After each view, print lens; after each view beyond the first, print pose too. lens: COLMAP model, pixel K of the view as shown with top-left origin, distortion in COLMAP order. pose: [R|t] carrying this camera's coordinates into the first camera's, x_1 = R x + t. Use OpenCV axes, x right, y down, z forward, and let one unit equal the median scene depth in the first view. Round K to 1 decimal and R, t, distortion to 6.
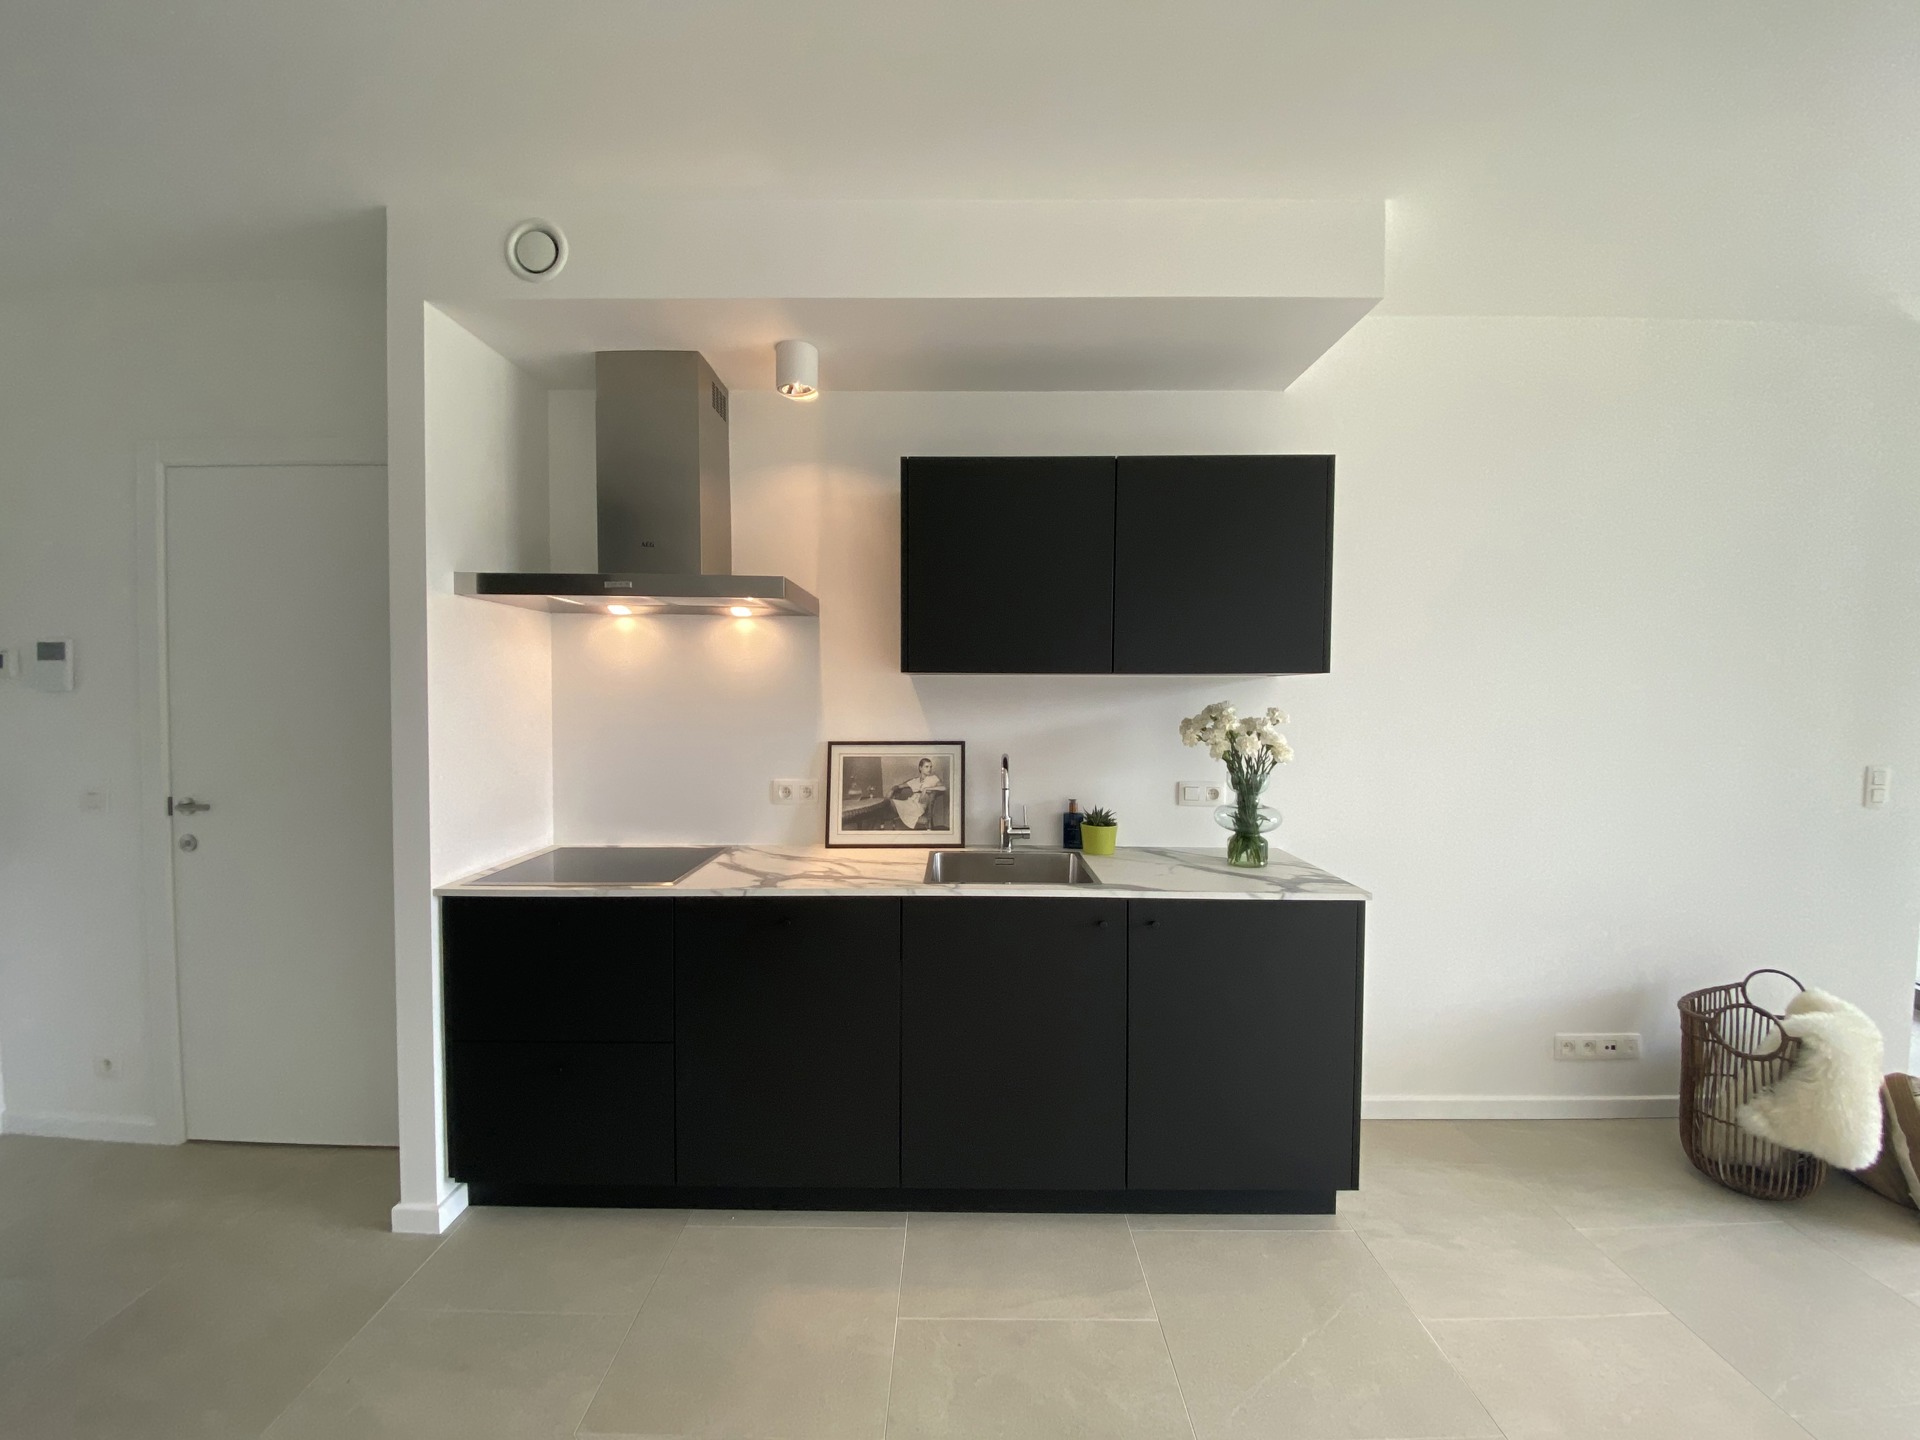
lens RADIAL K [[760.9, 0, 961.5], [0, 760.9, 697.9], [0, 0, 1]] dist [-0.000653, -0.000113]
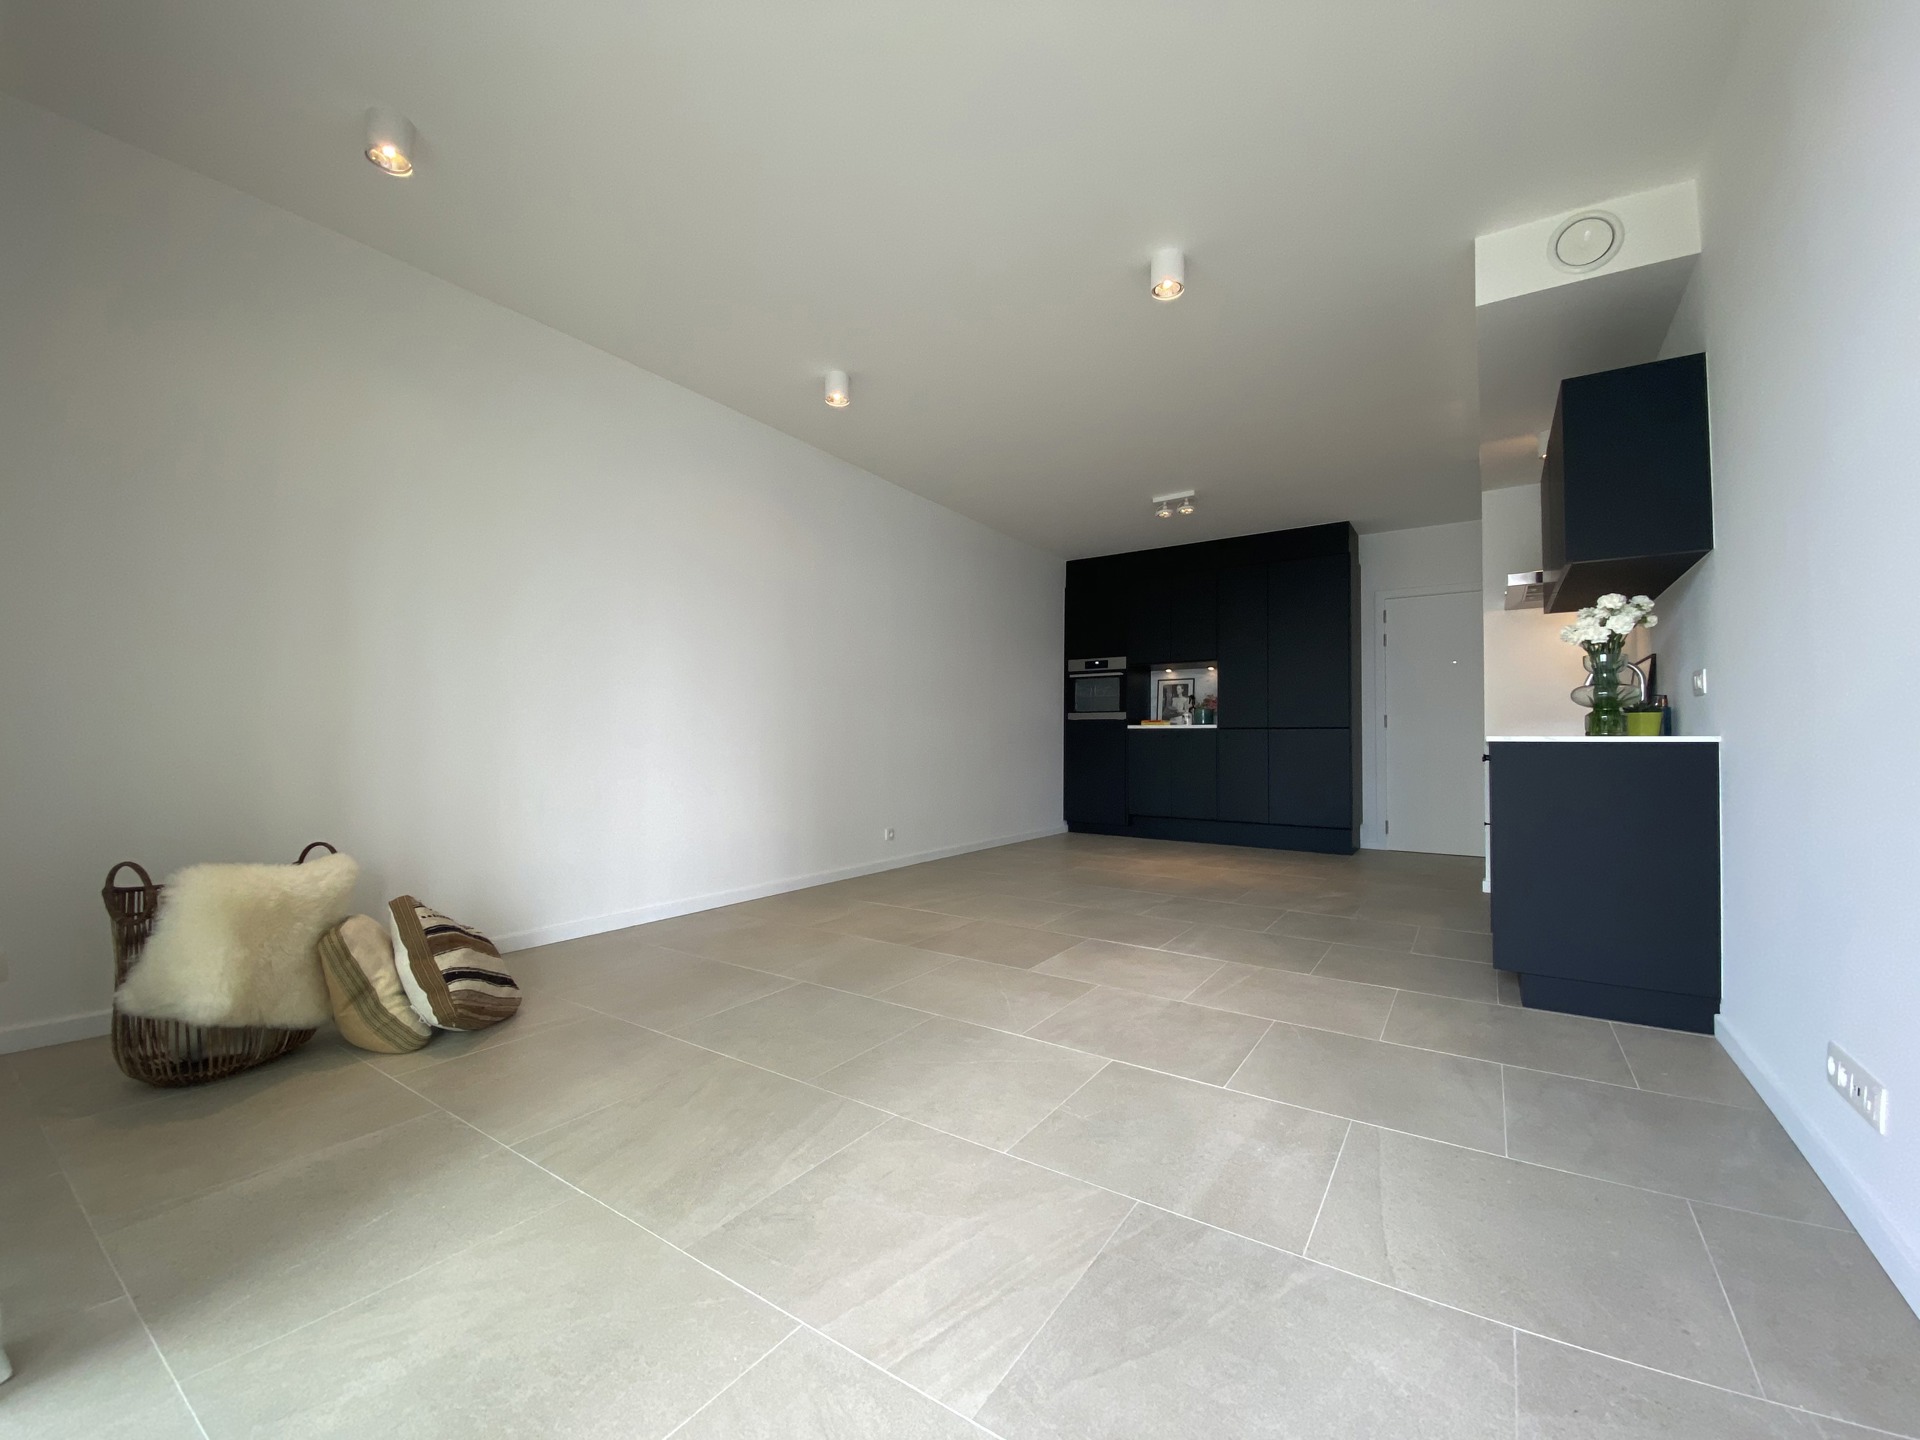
lens RADIAL K [[786.1, 0, 960.0], [0, 786.1, 720.0], [0, 0, 1]] dist [-0.011078, -0.000111]
pose [[-0.551830, -0.032726, -0.833314, 1.803451], [-0.030664, 0.999350, -0.018941, 0.234167], [0.833393, 0.015101, -0.552475, 0.812180]]
